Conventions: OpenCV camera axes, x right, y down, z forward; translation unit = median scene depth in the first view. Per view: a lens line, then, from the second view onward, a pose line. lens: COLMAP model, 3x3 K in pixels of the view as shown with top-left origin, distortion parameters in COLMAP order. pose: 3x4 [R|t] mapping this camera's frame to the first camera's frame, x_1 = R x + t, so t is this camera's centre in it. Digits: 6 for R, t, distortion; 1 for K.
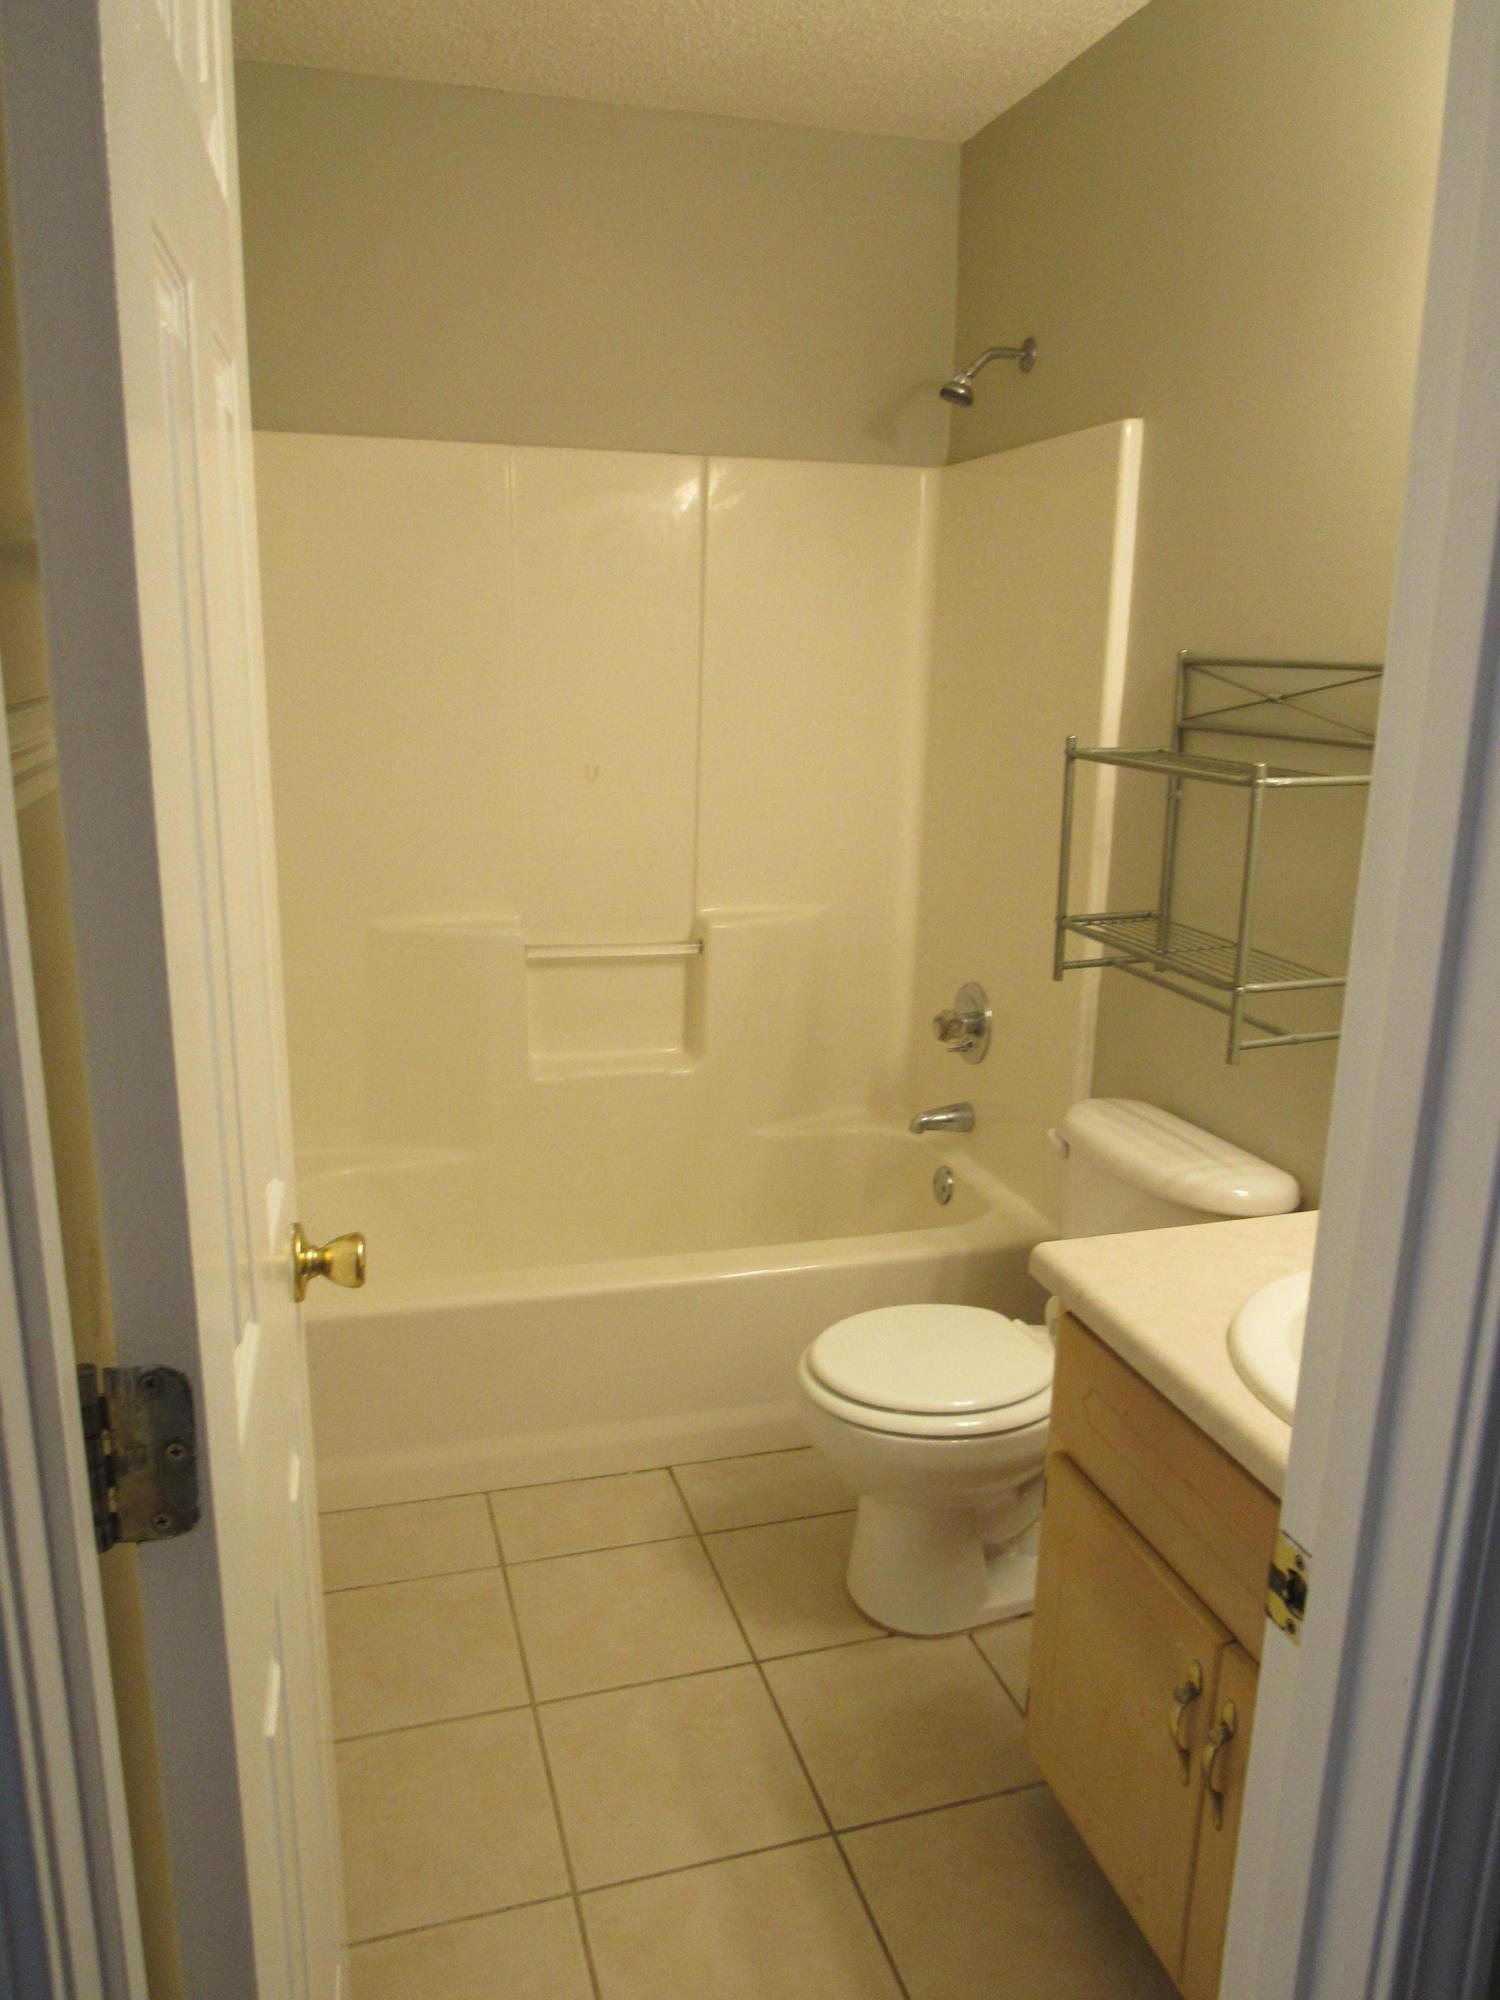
lens RADIAL K [[1432.3, 0, 750.5], [0, 1432.3, 1017.5], [0, 0, 1]] dist [-0.025185, 0.003492]
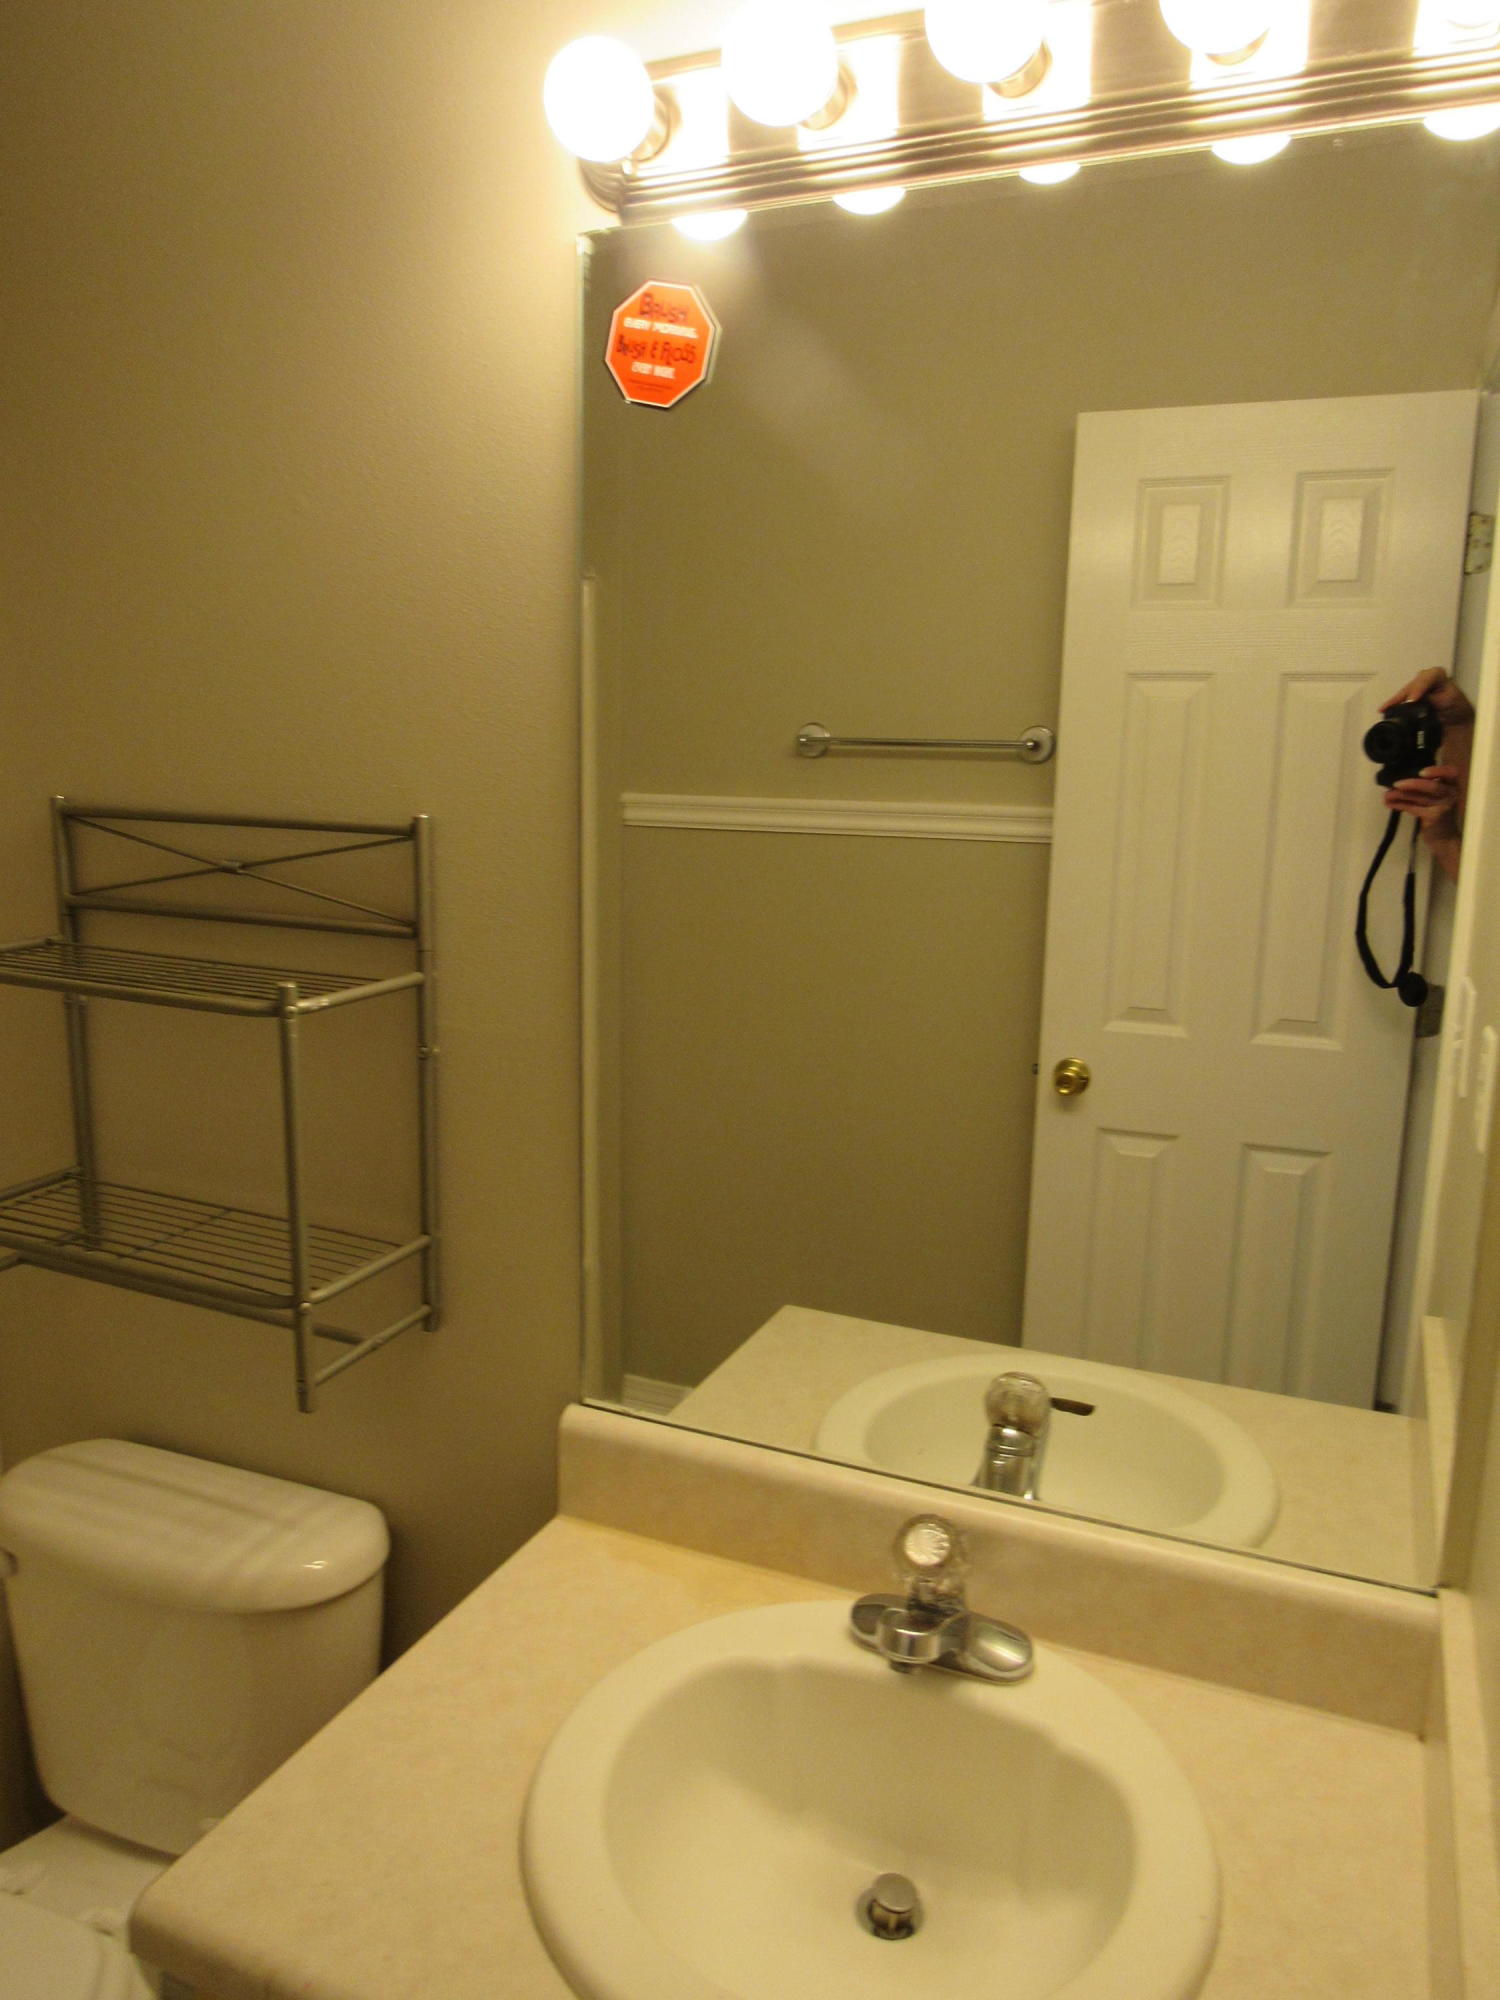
lens RADIAL K [[1432.3, 0, 750.5], [0, 1432.3, 1017.5], [0, 0, 1]] dist [-0.025185, 0.003492]
pose [[0.645562, -0.141971, 0.750396, -0.008614], [0.176217, 0.983746, 0.034521, -0.105022], [-0.743100, 0.109947, 0.660086, 0.281271]]
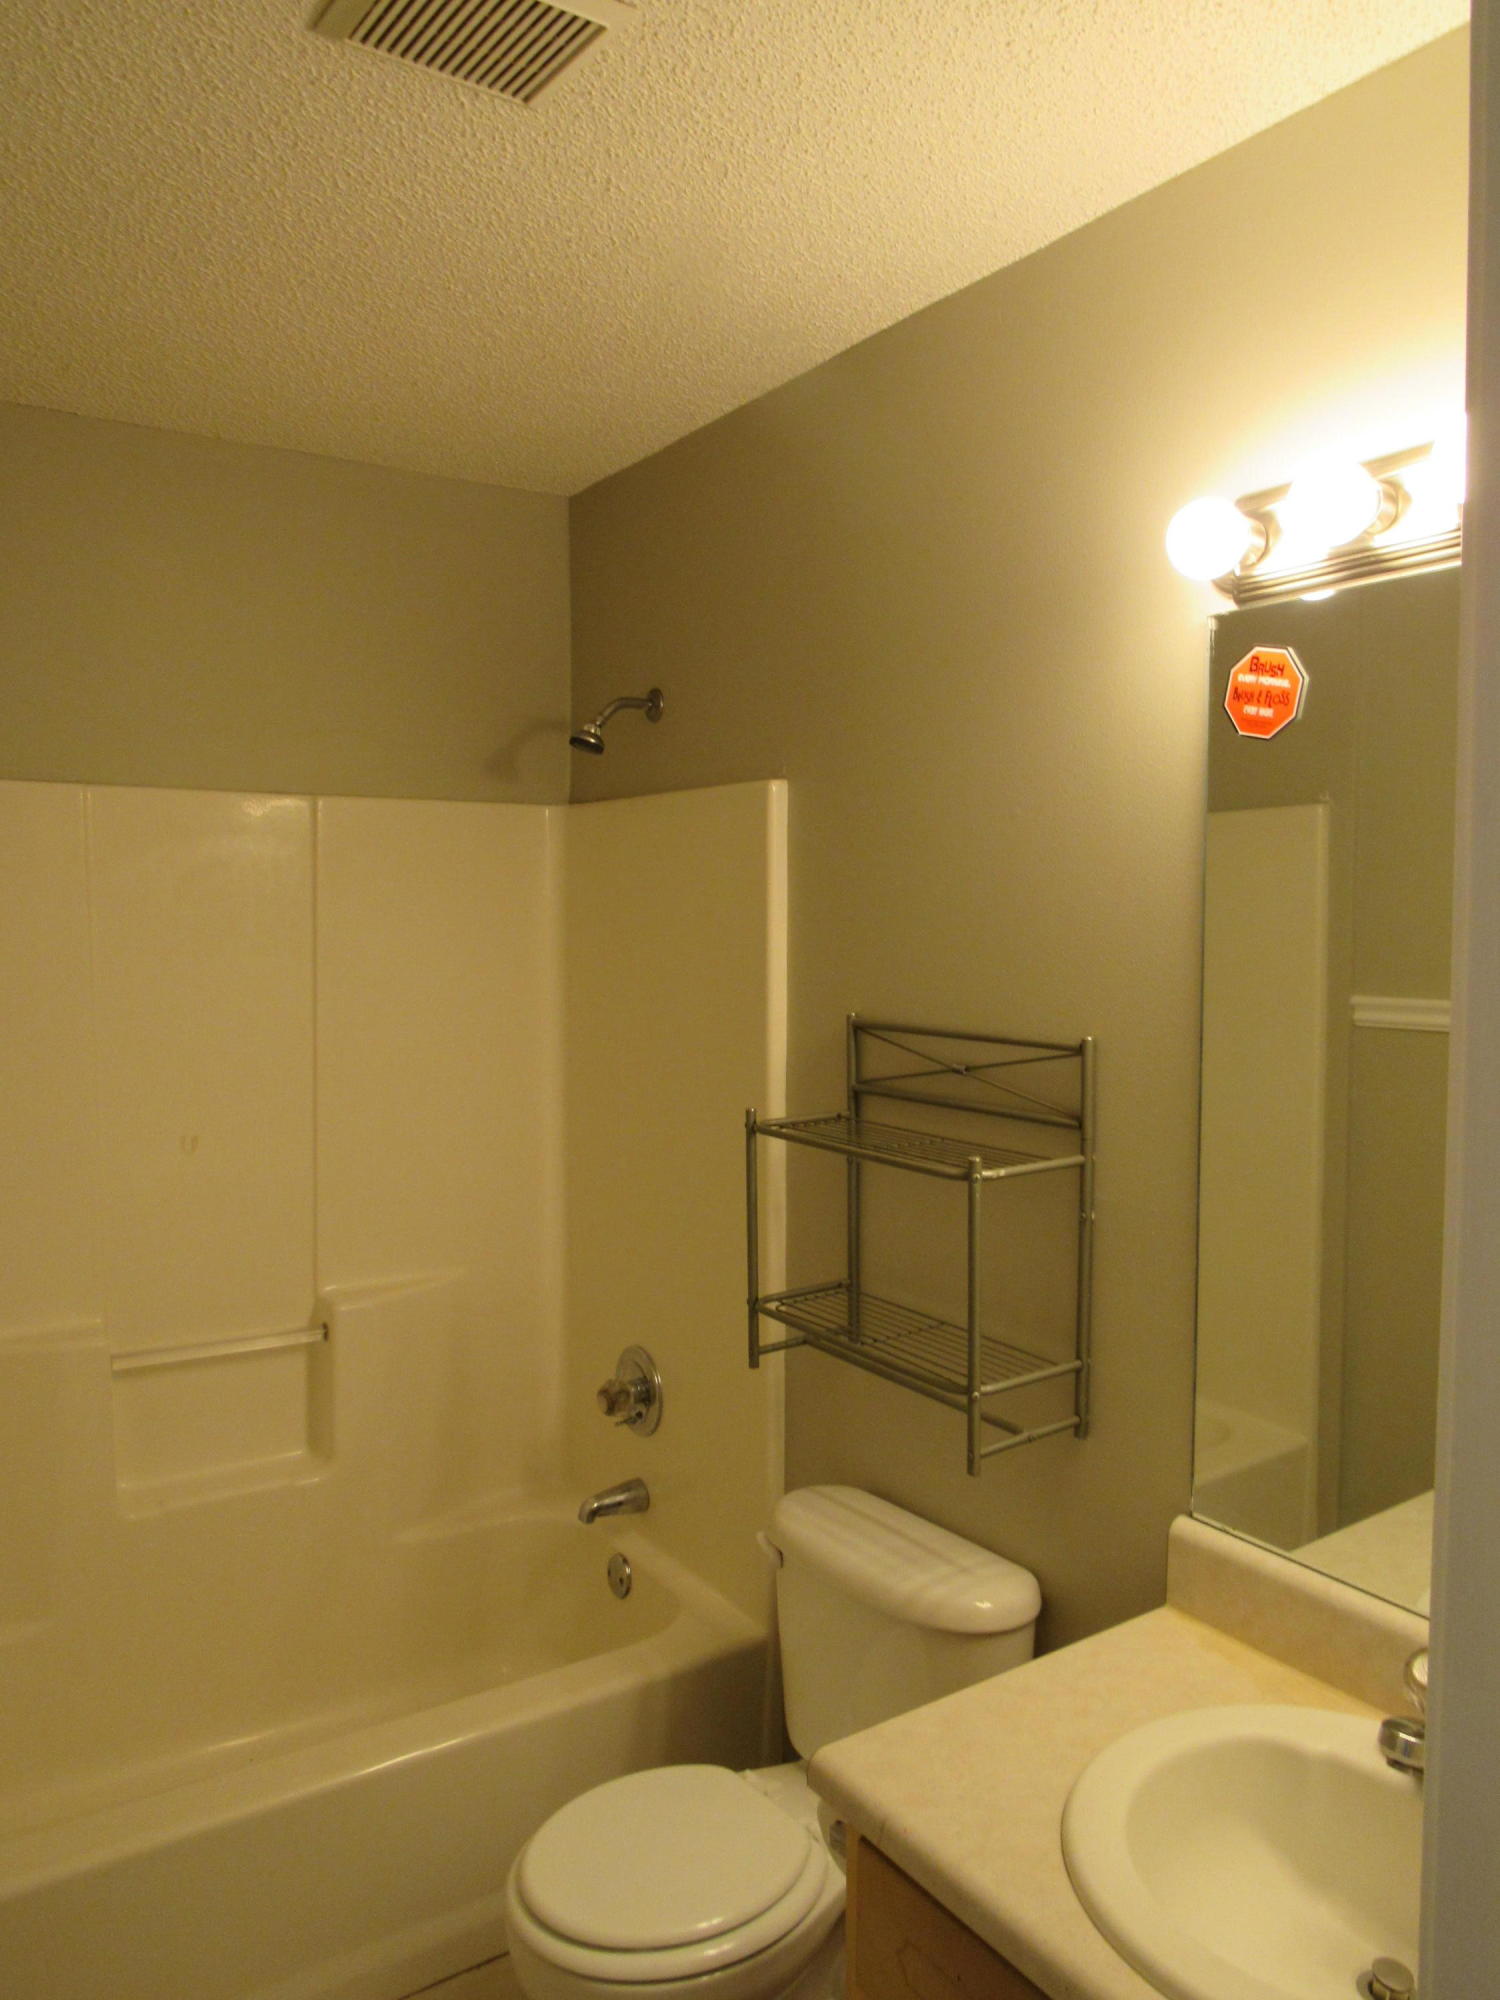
lens RADIAL K [[1432.3, 0, 750.5], [0, 1432.3, 1017.5], [0, 0, 1]] dist [-0.025185, 0.003492]
pose [[0.953679, -0.038853, 0.298305, -0.048621], [0.089568, 0.983325, -0.158273, -0.094690], [-0.287181, 0.177660, 0.941257, 0.090988]]
